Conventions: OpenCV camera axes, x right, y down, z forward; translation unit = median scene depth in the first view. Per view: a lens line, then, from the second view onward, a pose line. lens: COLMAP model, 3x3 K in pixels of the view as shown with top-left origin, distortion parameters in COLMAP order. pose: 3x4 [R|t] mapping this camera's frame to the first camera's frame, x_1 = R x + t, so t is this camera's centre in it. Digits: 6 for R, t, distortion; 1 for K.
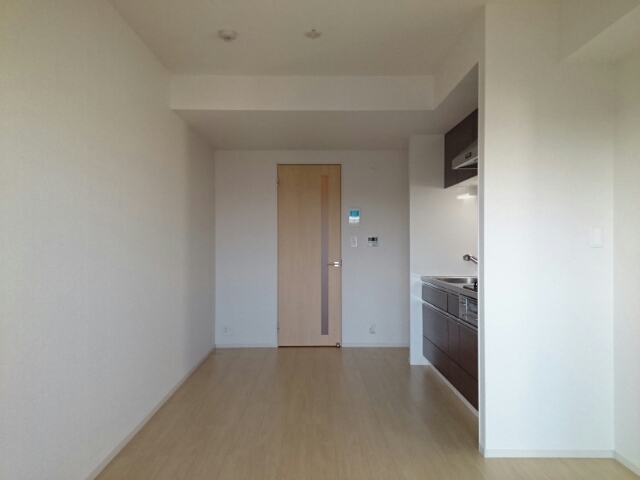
lens RADIAL K [[496.4, 0, 320.0], [0, 496.4, 240.0], [0, 0, 1]] dist [0.034960, -0.003027]
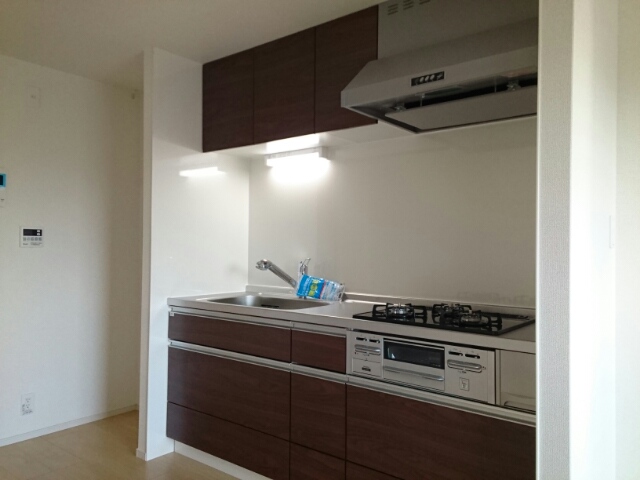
lens RADIAL K [[496.4, 0, 320.0], [0, 496.4, 240.0], [0, 0, 1]] dist [0.034960, -0.003027]
pose [[0.627879, 0.020738, 0.778035, -0.134554], [-0.016206, 0.999777, -0.013571, 0.010208], [-0.778143, -0.004088, 0.628074, 0.502625]]
